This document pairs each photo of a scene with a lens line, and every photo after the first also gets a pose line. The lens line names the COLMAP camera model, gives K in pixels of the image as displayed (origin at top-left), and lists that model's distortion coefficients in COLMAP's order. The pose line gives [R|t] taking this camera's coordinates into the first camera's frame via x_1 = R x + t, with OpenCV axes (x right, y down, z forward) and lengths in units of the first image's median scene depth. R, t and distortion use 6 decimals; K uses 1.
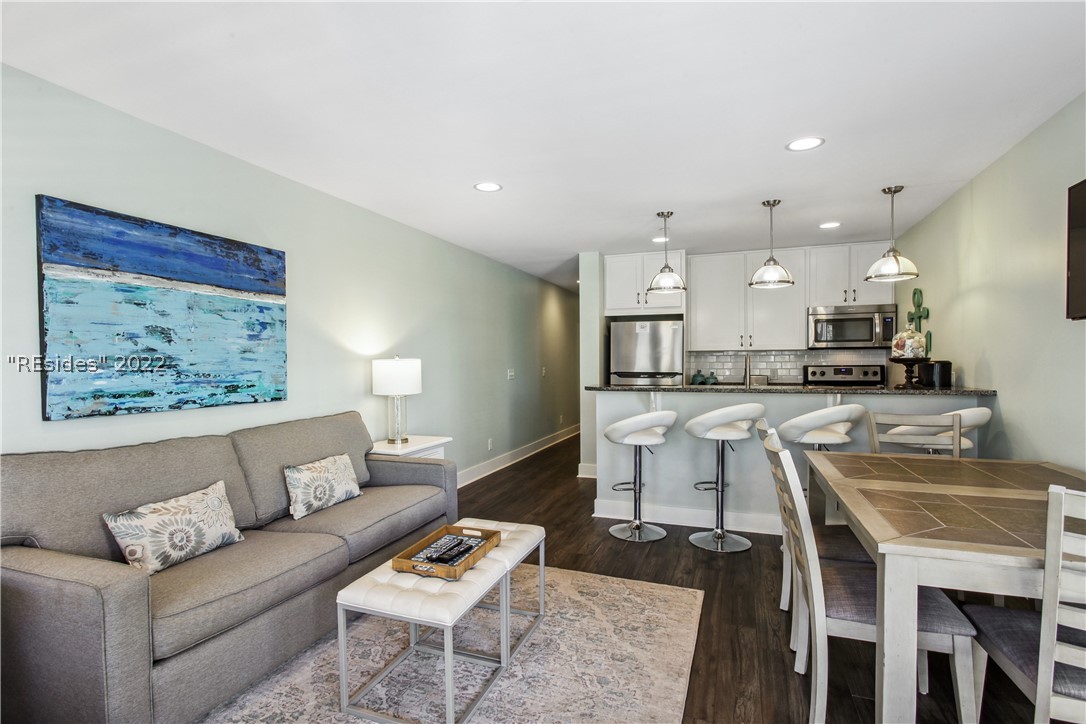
lens RADIAL K [[530.9, 0, 538.9], [0, 530.9, 367.2], [0, 0, 1]] dist [-0.004938, 0.001394]
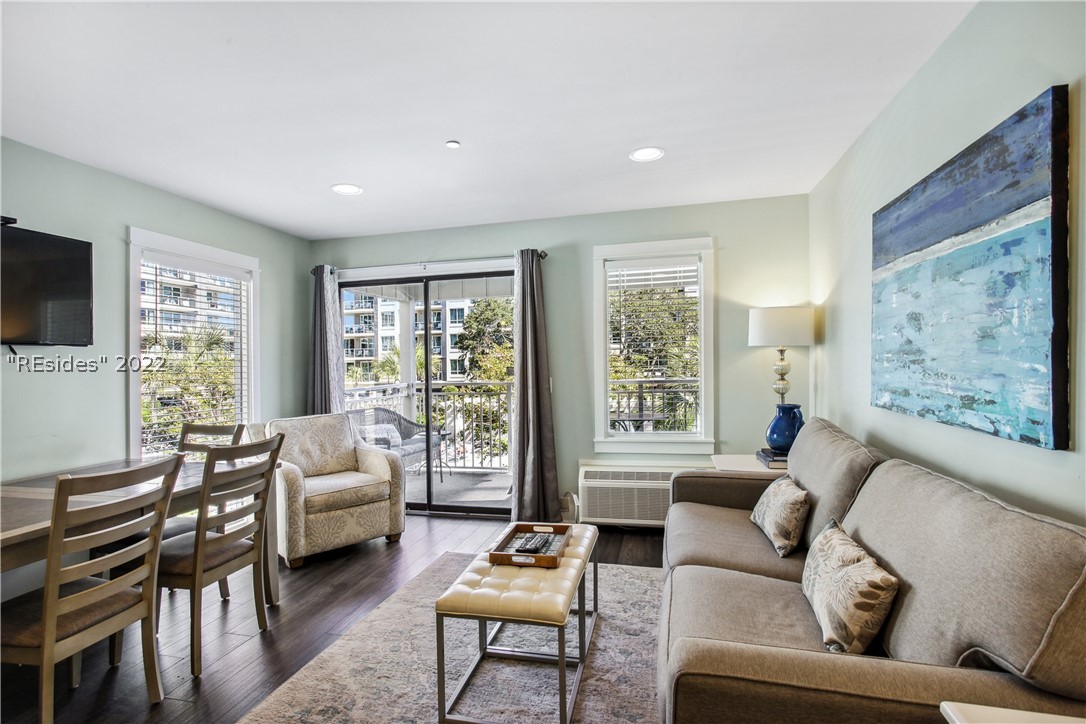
lens RADIAL K [[524.4, 0, 530.3], [0, 524.4, 356.3], [0, 0, 1]] dist [-0.010814, -0.000058]
pose [[-0.993892, 0.028051, -0.106732, -0.038396], [0.027655, 0.999604, 0.005185, -0.026307], [0.106835, 0.002202, -0.994274, 1.539676]]
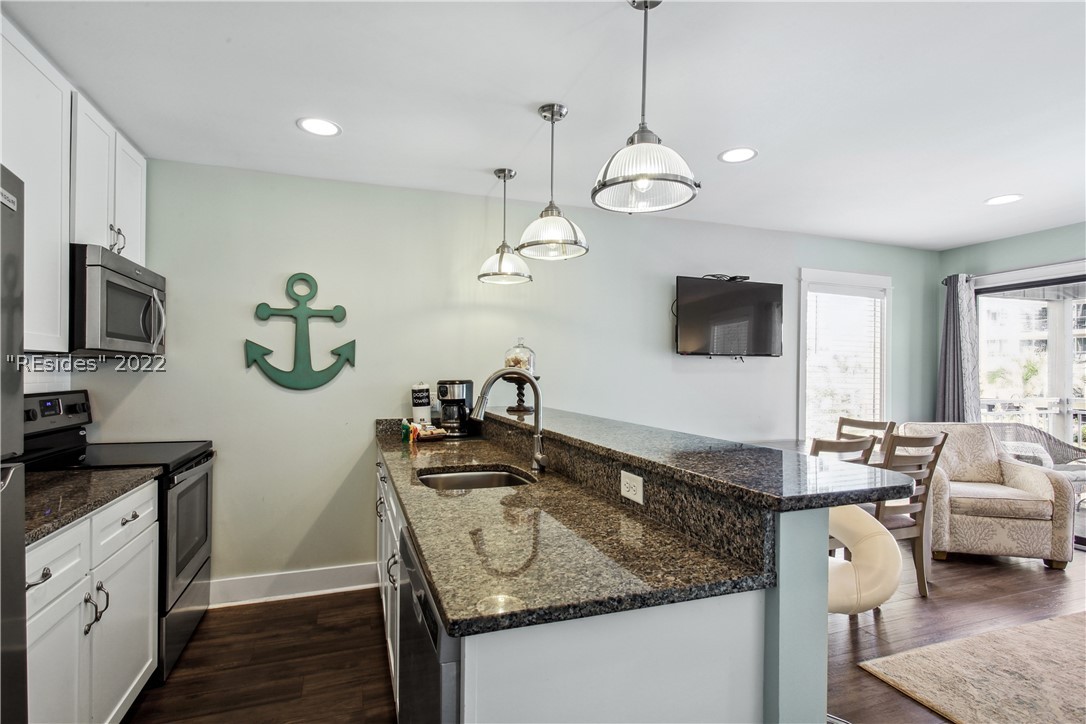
lens RADIAL K [[526.0, 0, 538.3], [0, 526.0, 368.2], [0, 0, 1]] dist [-0.007340, 0.002176]
pose [[-0.643623, 0.012602, 0.765239, 0.015738], [0.011667, 0.999910, -0.006654, -0.030913], [-0.765254, 0.004646, -0.643712, 1.886380]]
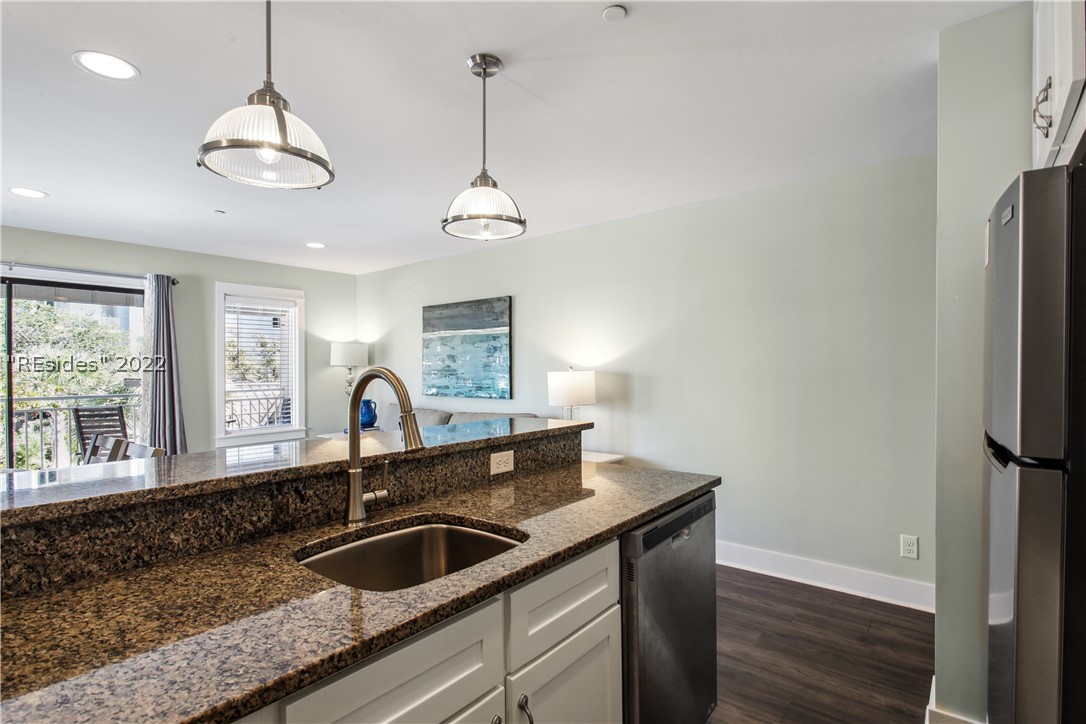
lens RADIAL K [[526.0, 0, 538.3], [0, 526.0, 368.2], [0, 0, 1]] dist [-0.007340, 0.002176]
pose [[-0.318683, 0.008925, -0.947819, 0.961386], [-0.002099, 0.999947, 0.010121, -0.040816], [0.947859, 0.005215, -0.318647, 1.734939]]
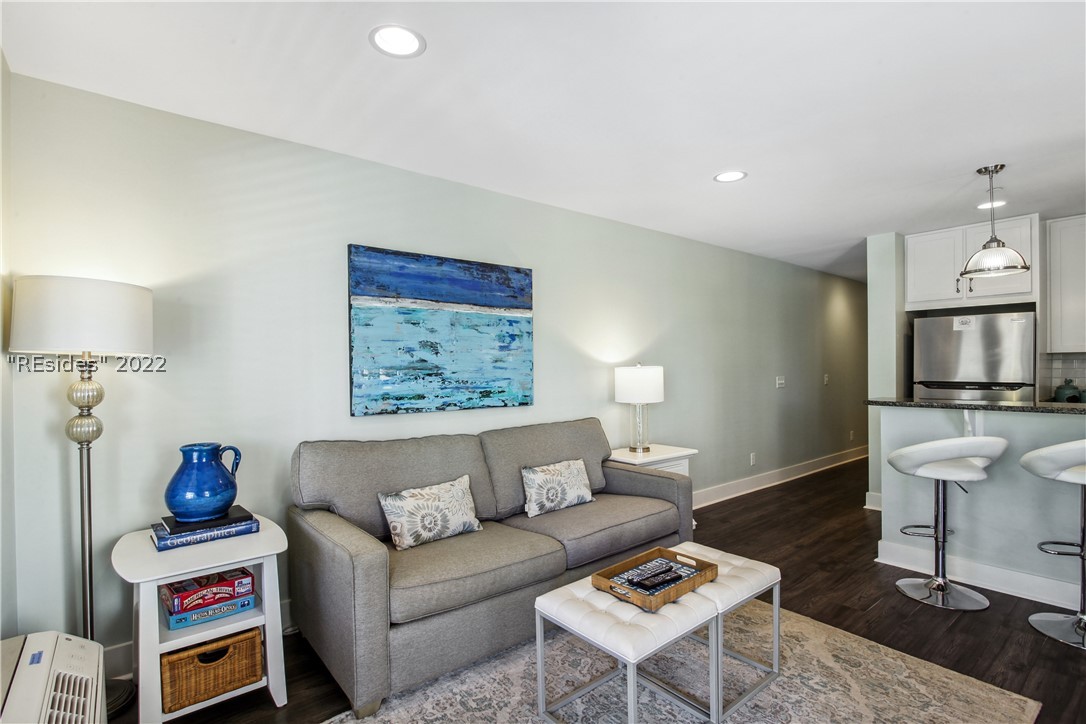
lens RADIAL K [[526.0, 0, 538.3], [0, 526.0, 368.2], [0, 0, 1]] dist [-0.007340, 0.002176]
pose [[0.864207, -0.000053, -0.503136, 0.088630], [-0.003054, 0.999981, -0.005353, -0.008812], [0.503127, 0.006162, 0.864191, 0.080737]]
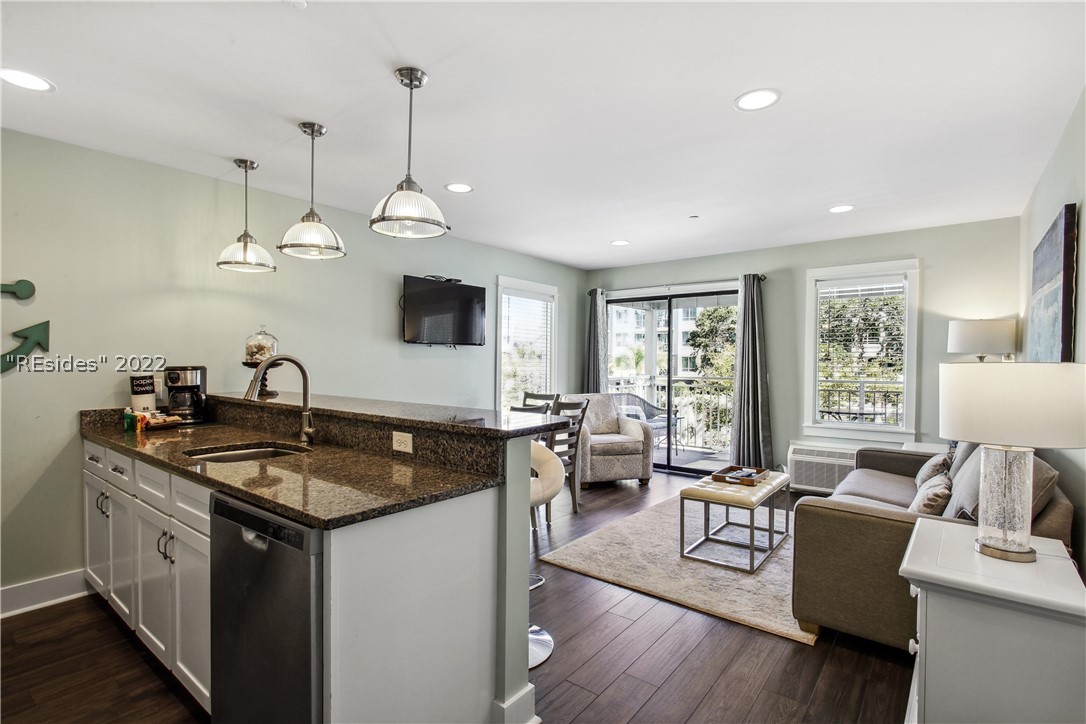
lens RADIAL K [[524.3, 0, 543.0], [0, 524.3, 362.0], [0, 0, 1]] dist [-0.034676, 0.016440]
pose [[-0.954601, 0.003165, 0.297871, -0.038045], [0.008180, 0.999845, 0.015592, -0.034359], [-0.297776, 0.017321, -0.954479, 2.099502]]
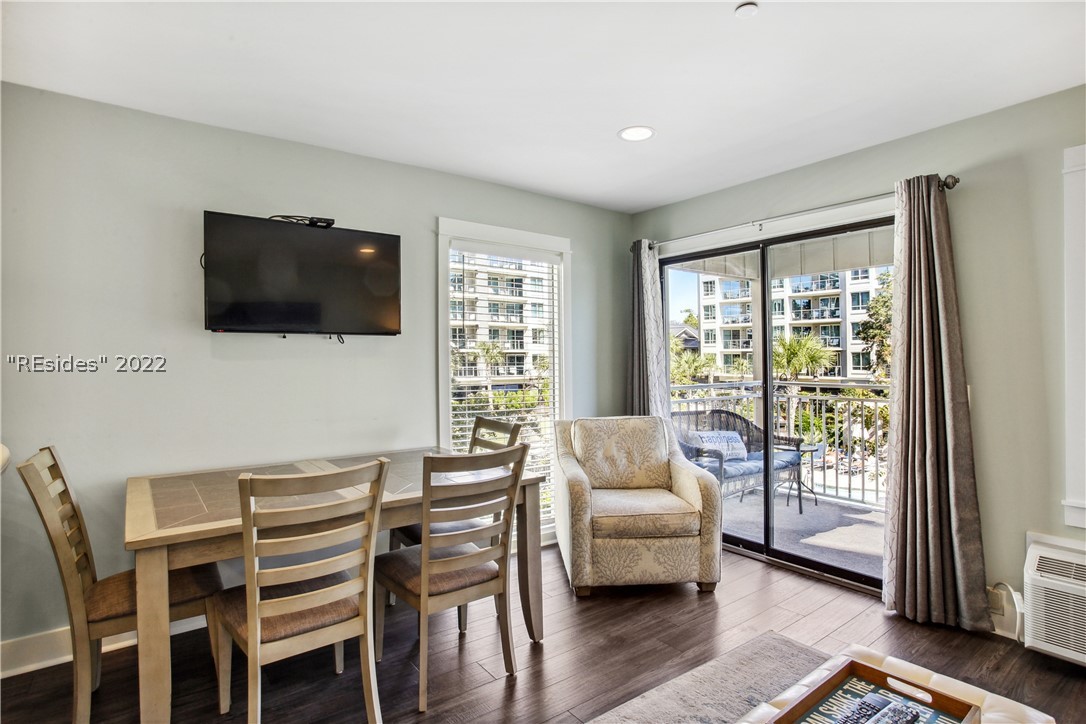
lens RADIAL K [[543.9, 0, 542.8], [0, 543.9, 346.4], [0, 0, 1]] dist [-0.074230, 0.026194]
pose [[-0.839014, 0.023145, 0.543617, -0.128152], [0.018477, 0.999731, -0.014047, -0.022039], [-0.543795, -0.001741, -0.839216, 1.214606]]
